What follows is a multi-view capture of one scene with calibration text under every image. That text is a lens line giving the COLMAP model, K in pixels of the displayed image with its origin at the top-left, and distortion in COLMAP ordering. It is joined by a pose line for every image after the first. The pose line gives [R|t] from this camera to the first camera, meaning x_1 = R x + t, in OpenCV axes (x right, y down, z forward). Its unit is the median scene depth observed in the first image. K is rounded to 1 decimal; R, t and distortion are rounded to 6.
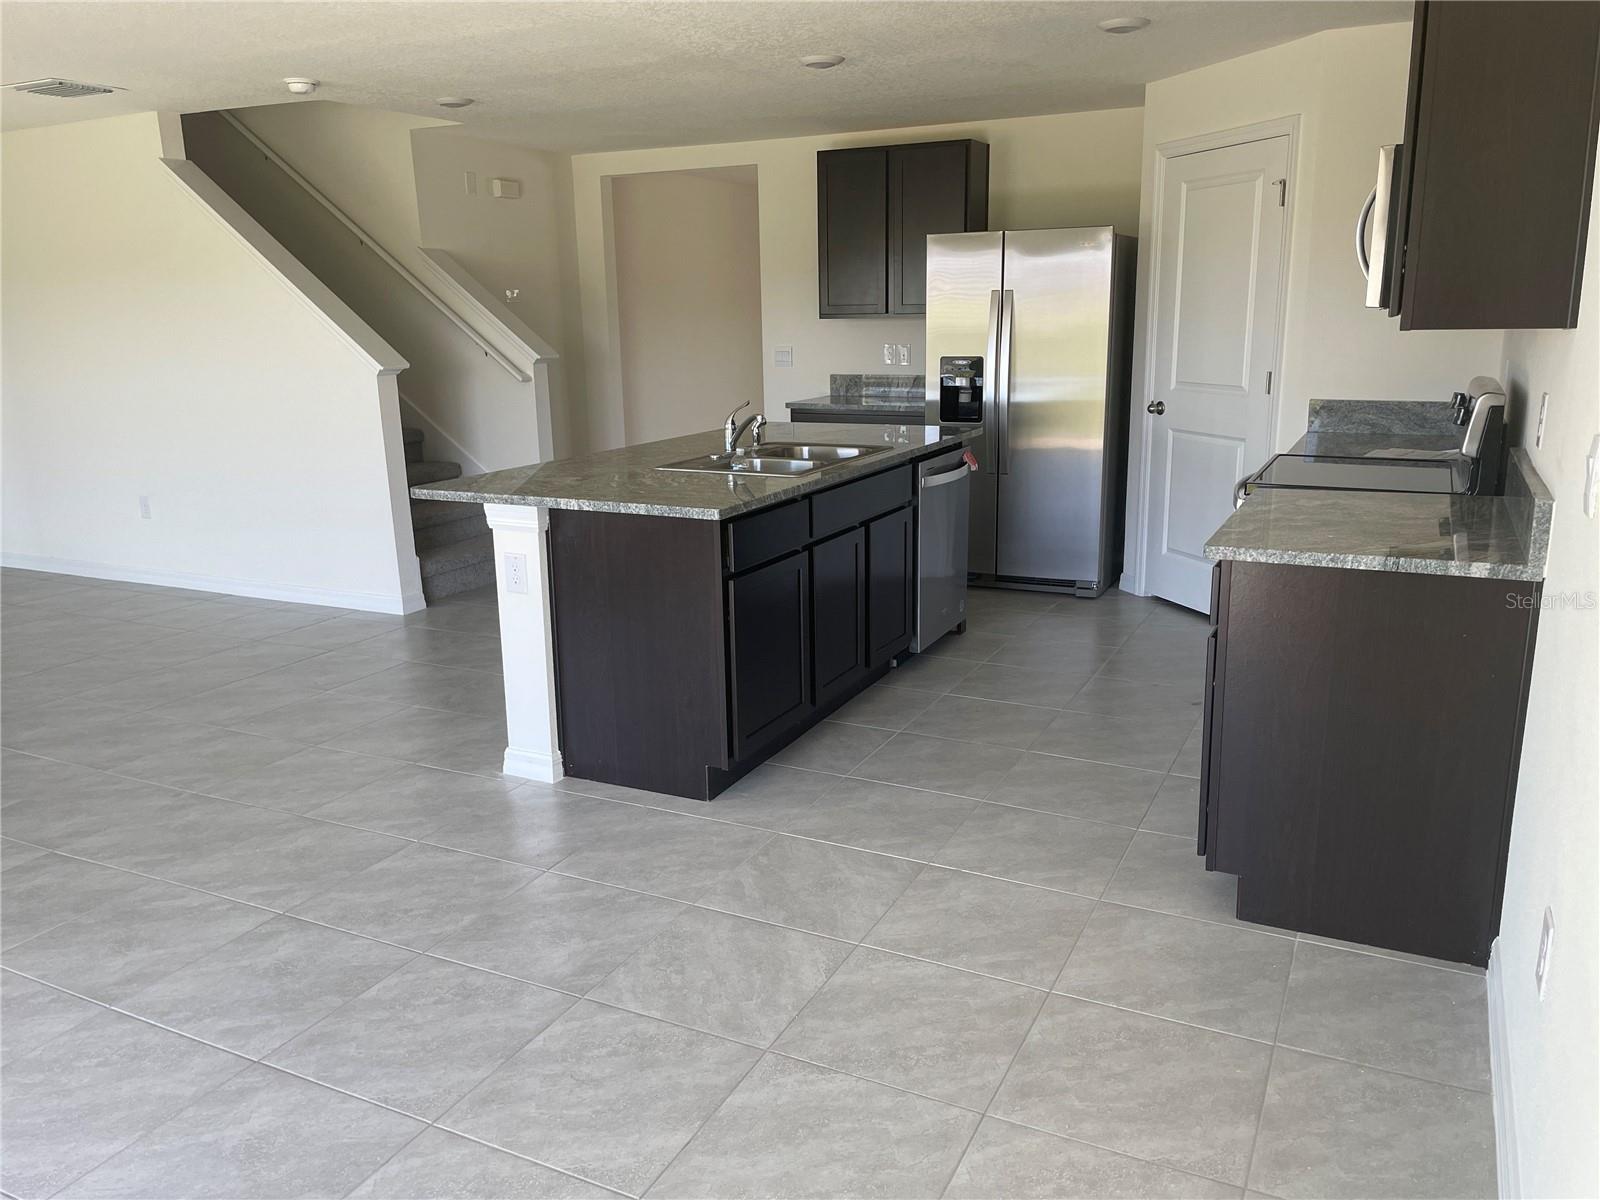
lens RADIAL K [[1205.8, 0, 800.0], [0, 1205.8, 600.0], [0, 0, 1]] dist [0.104085, -0.143787]
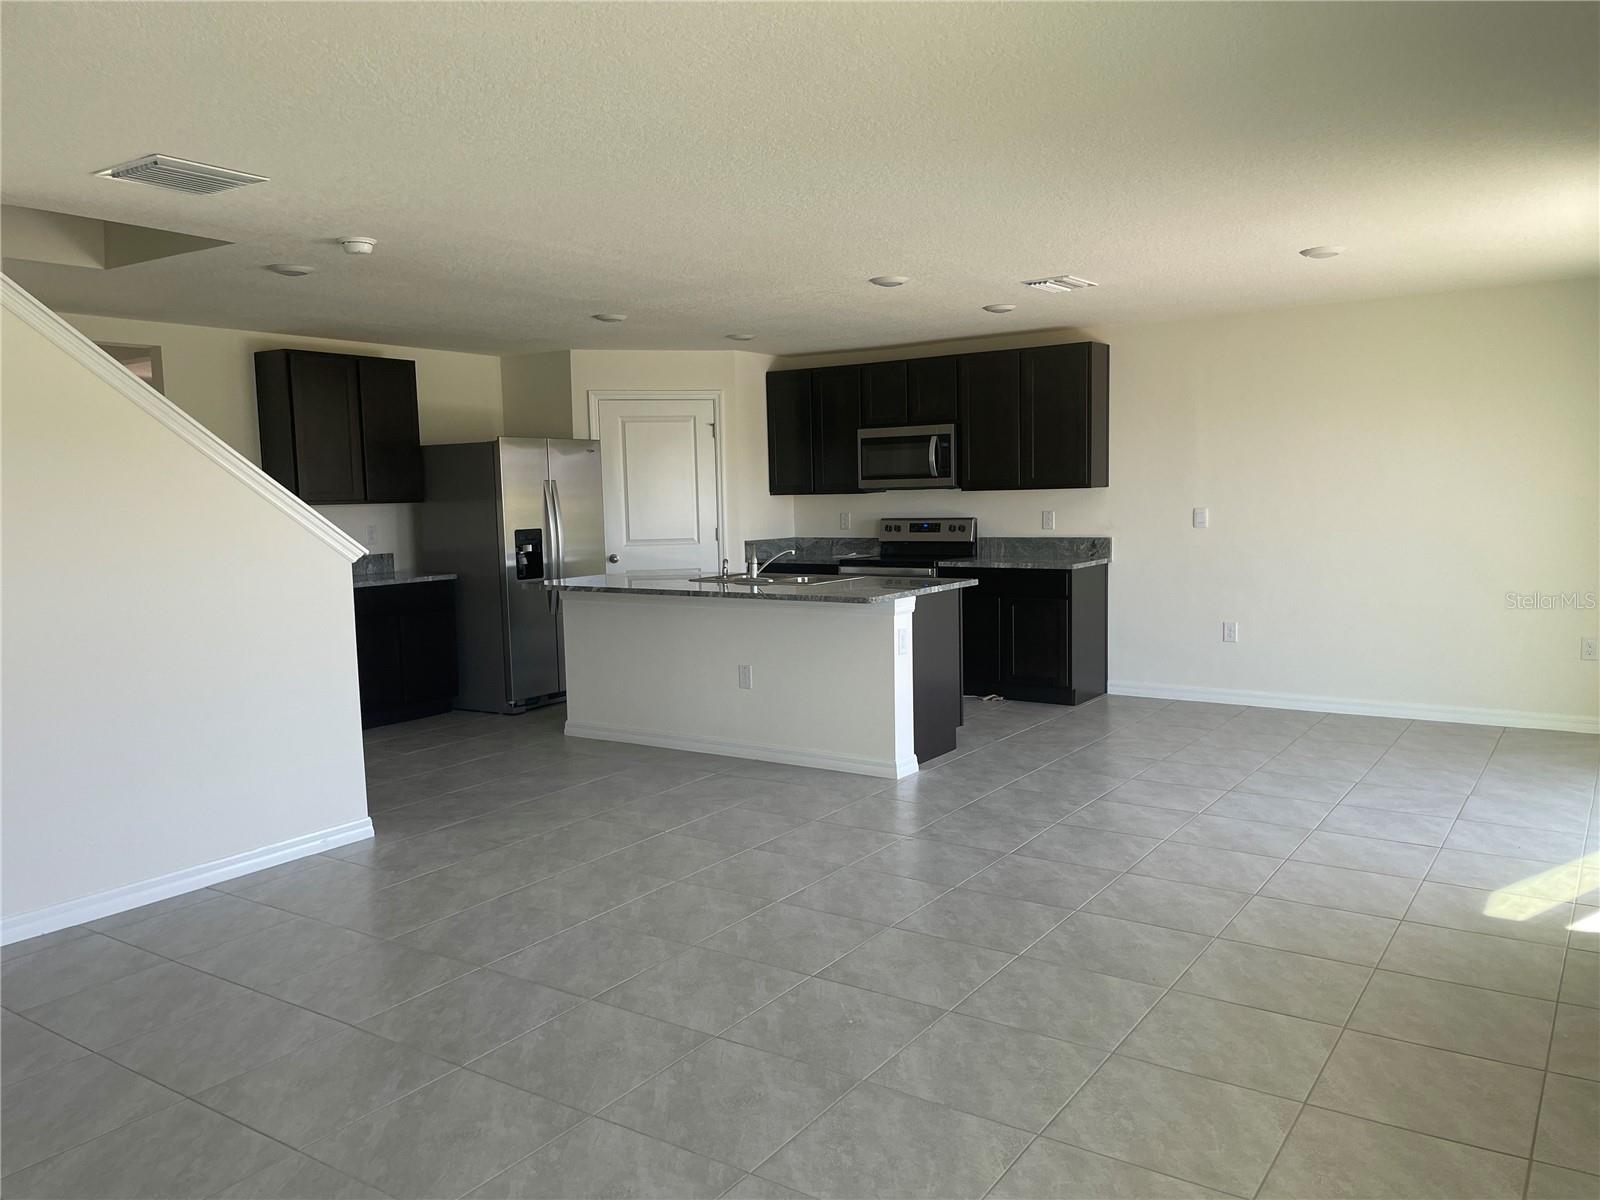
lens RADIAL K [[1218.7, 0, 824.8], [0, 1218.7, 604.2], [0, 0, 1]] dist [0.076195, -0.114228]
pose [[0.126565, -0.082016, 0.988562, -1.153053], [0.253073, 0.966267, 0.047765, -0.108598], [-0.959133, 0.244133, 0.143051, 0.543470]]
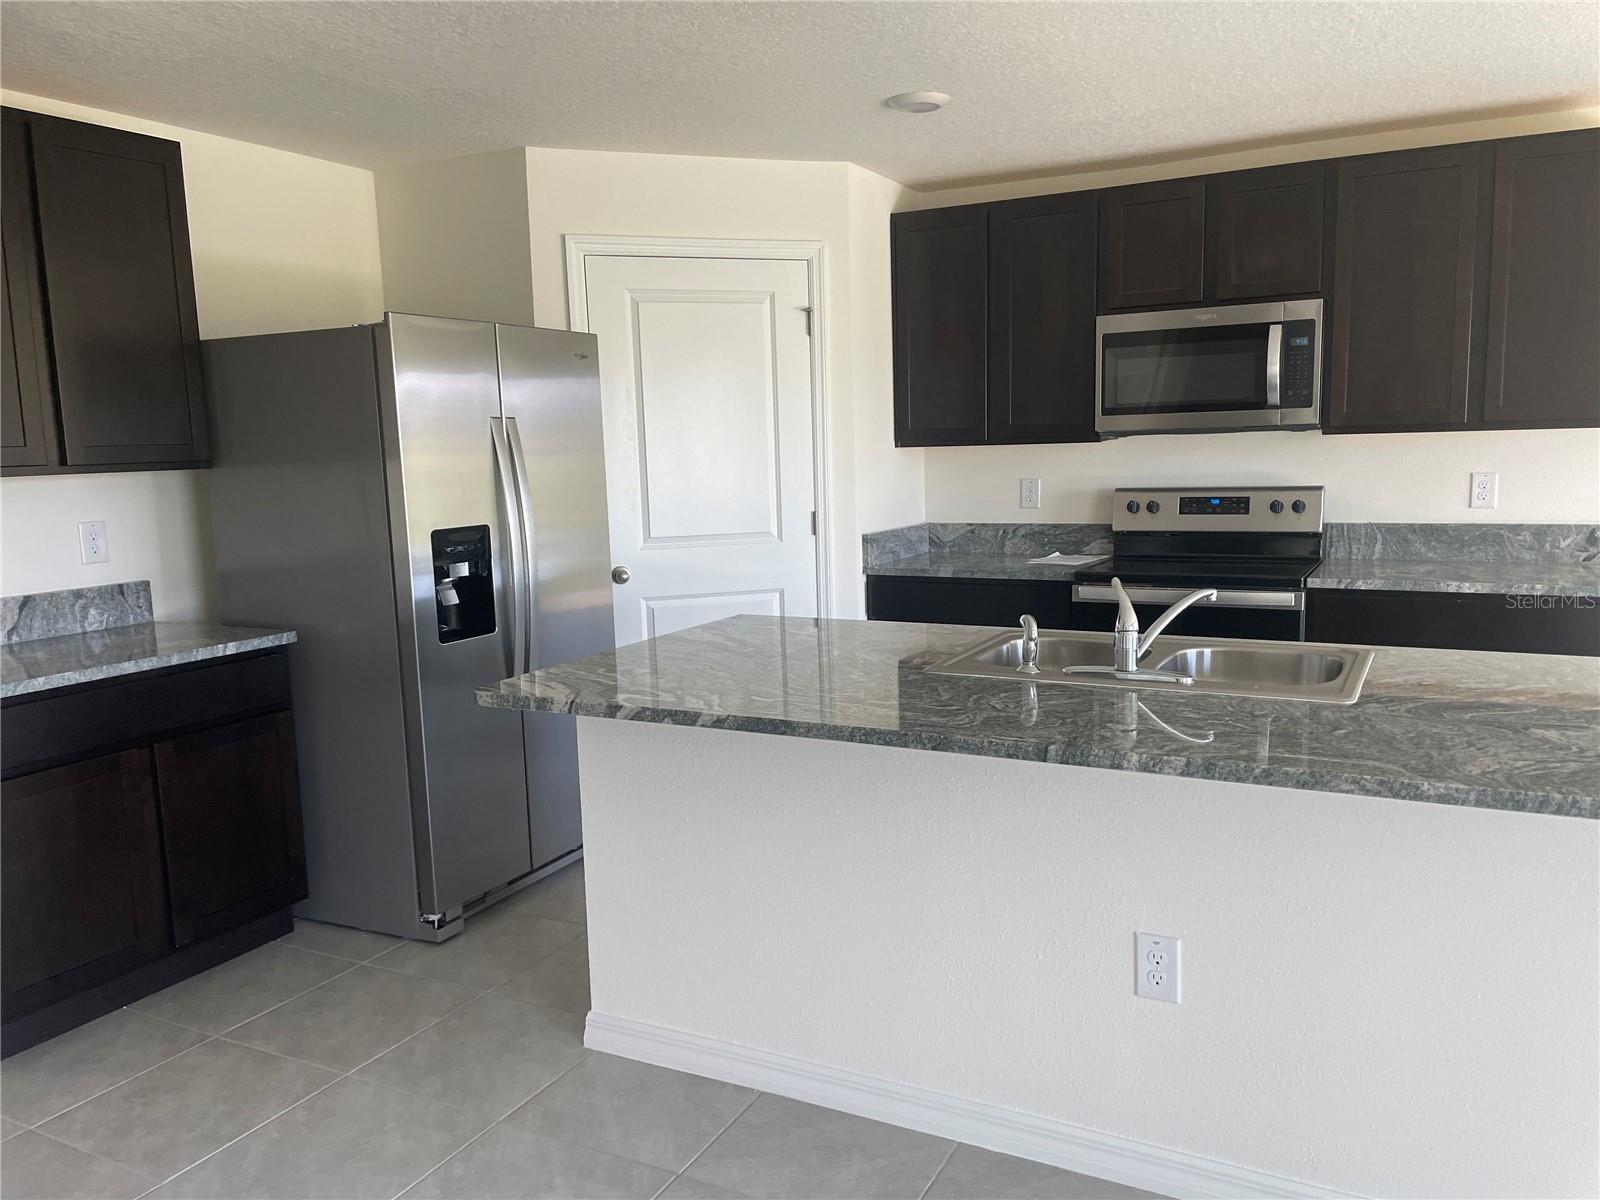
lens RADIAL K [[1218.7, 0, 824.8], [0, 1218.7, 604.2], [0, 0, 1]] dist [0.076195, -0.114228]
pose [[0.014505, -0.121450, 0.992492, -0.458524], [0.262521, 0.958237, 0.113422, -0.191153], [-0.964817, 0.258905, 0.045783, 0.837211]]
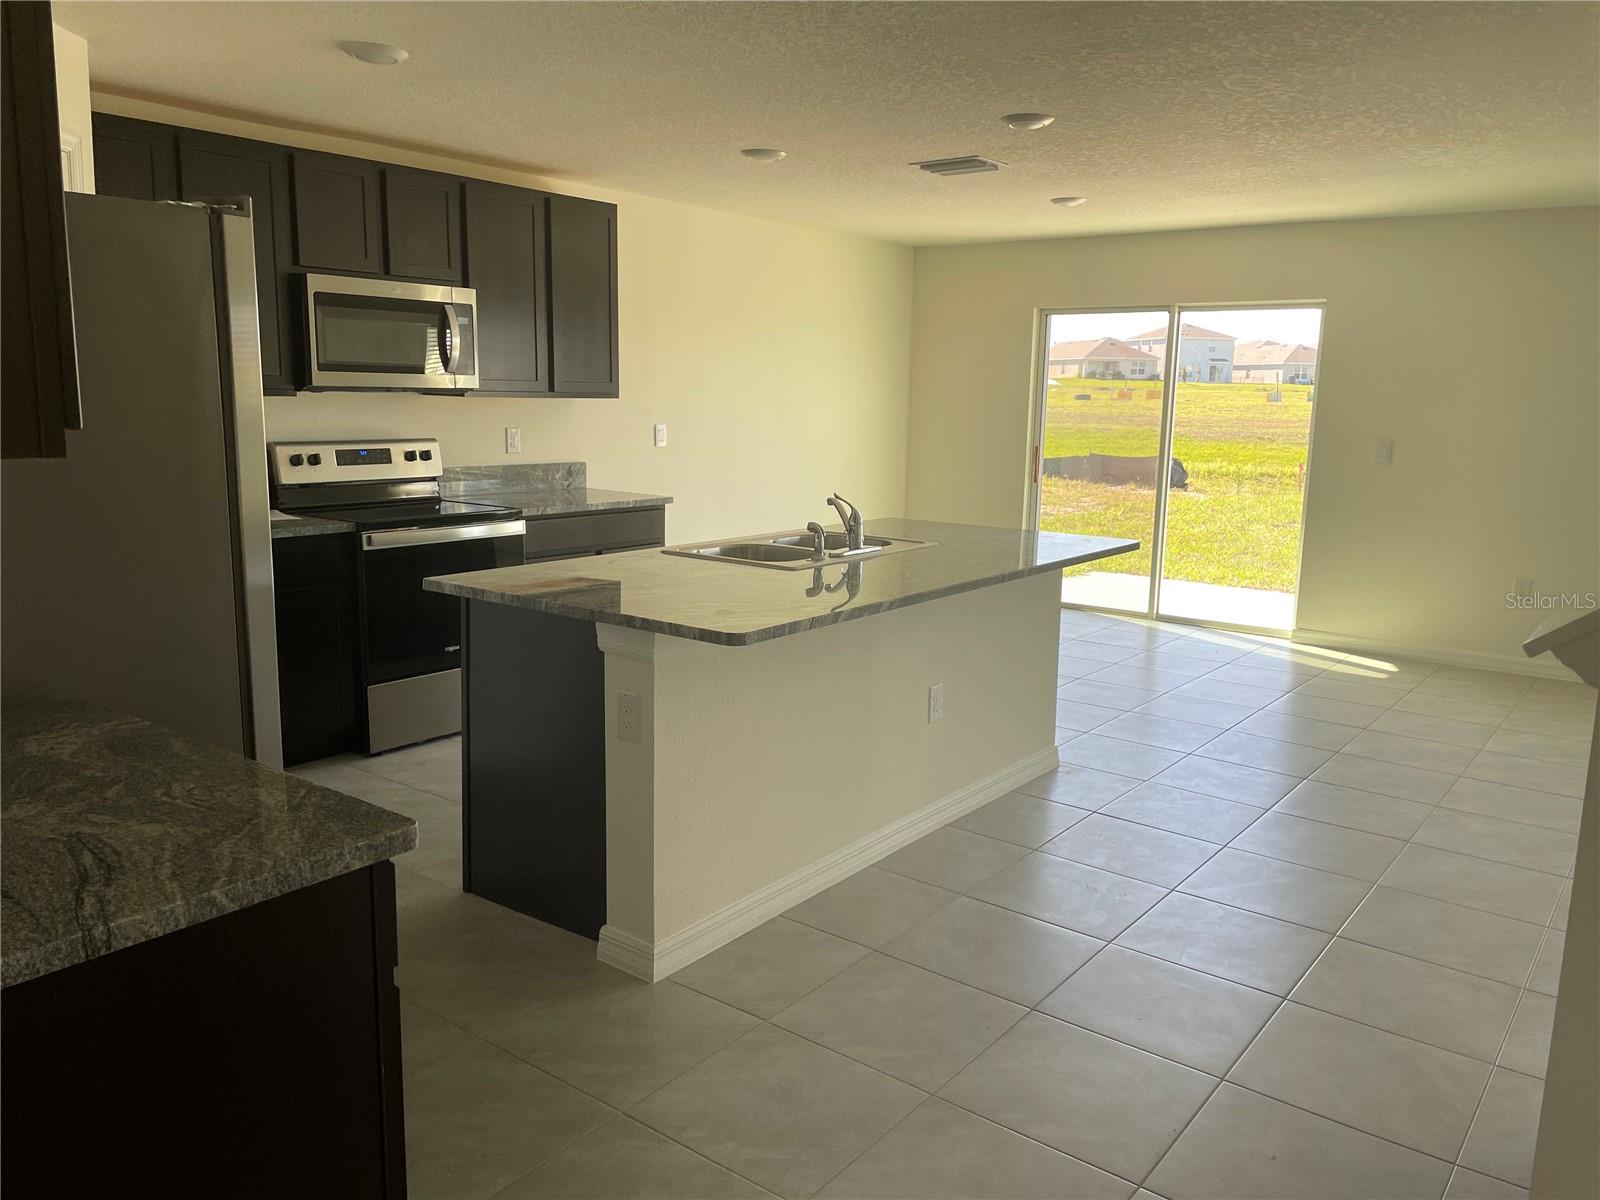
lens RADIAL K [[1182.9, 0, 800.0], [0, 1182.9, 600.0], [0, 0, 1]] dist [-0.008754, -0.003267]
pose [[-0.979640, -0.035897, 0.197529, -0.143432], [0.045168, 0.919253, 0.391067, -0.319887], [-0.195617, 0.392027, -0.898915, 1.357873]]
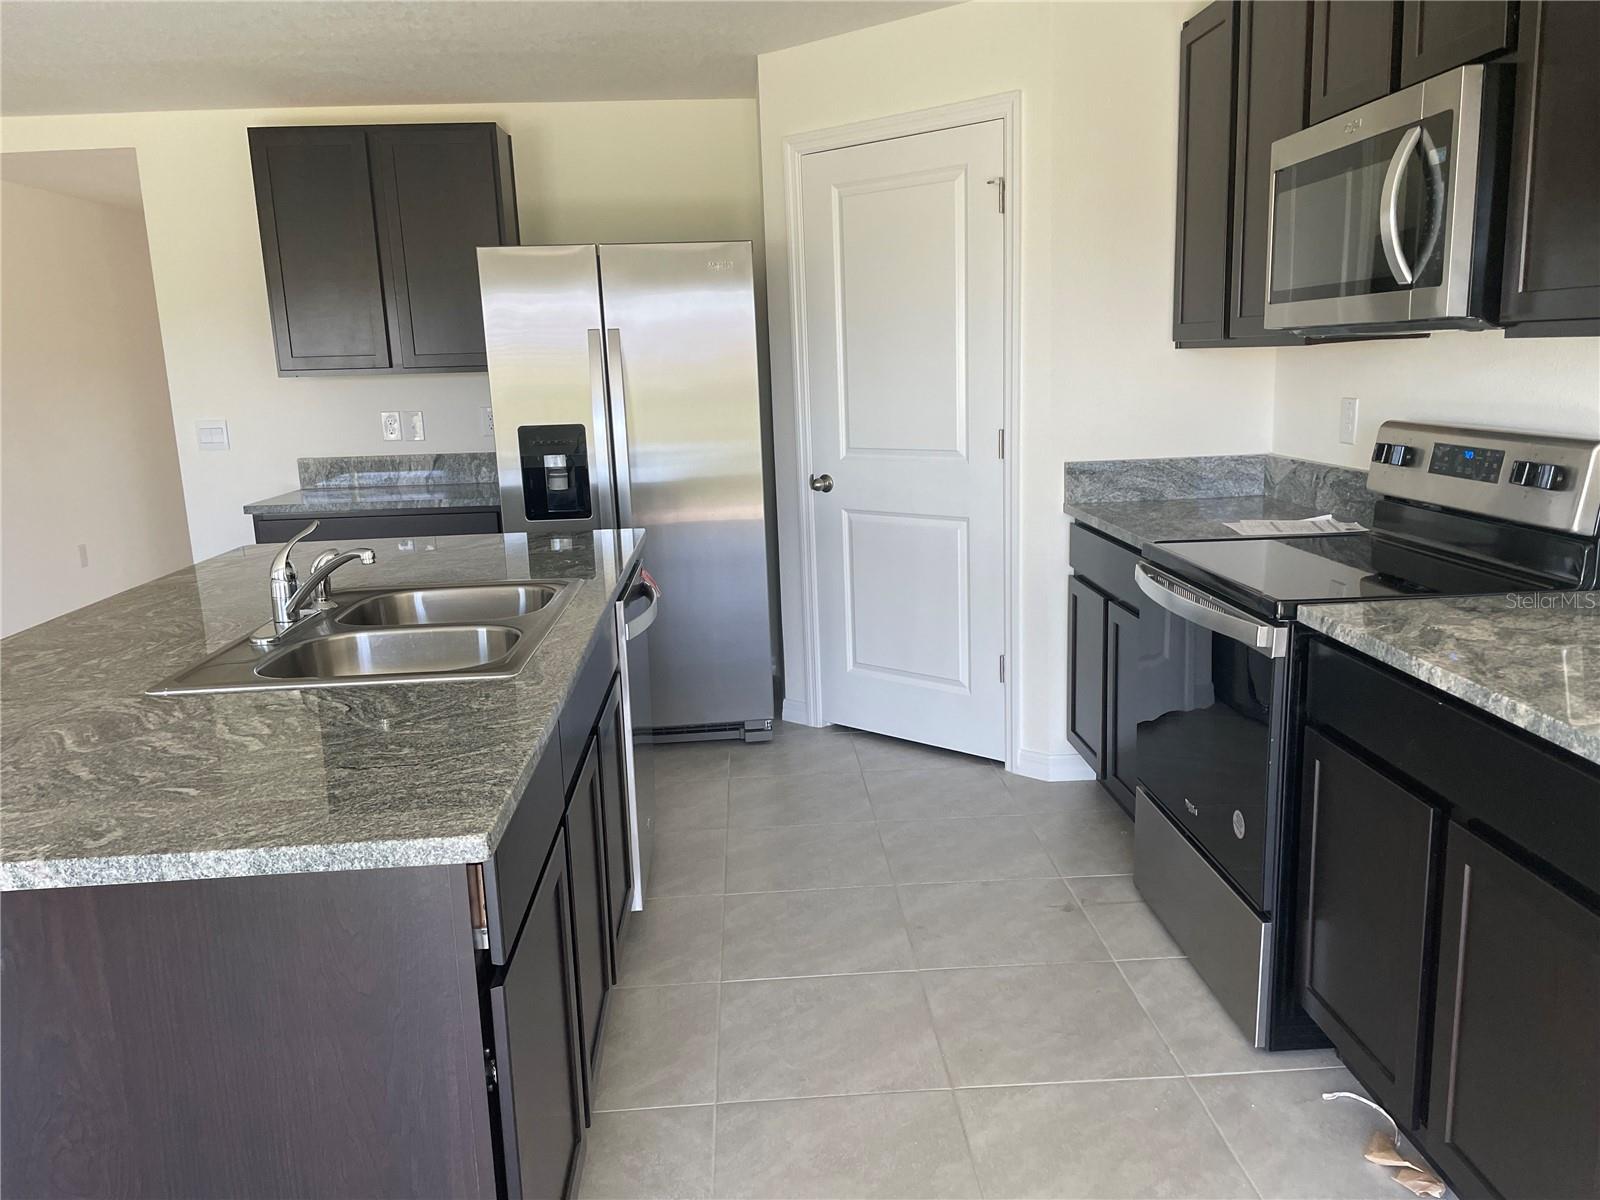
lens RADIAL K [[1205.8, 0, 800.0], [0, 1205.8, 600.0], [0, 0, 1]] dist [0.104085, -0.143787]
pose [[0.867377, -0.112366, 0.484800, -0.091434], [0.138068, 0.990268, -0.017501, -0.073508], [-0.478115, 0.082116, 0.874450, 0.350630]]
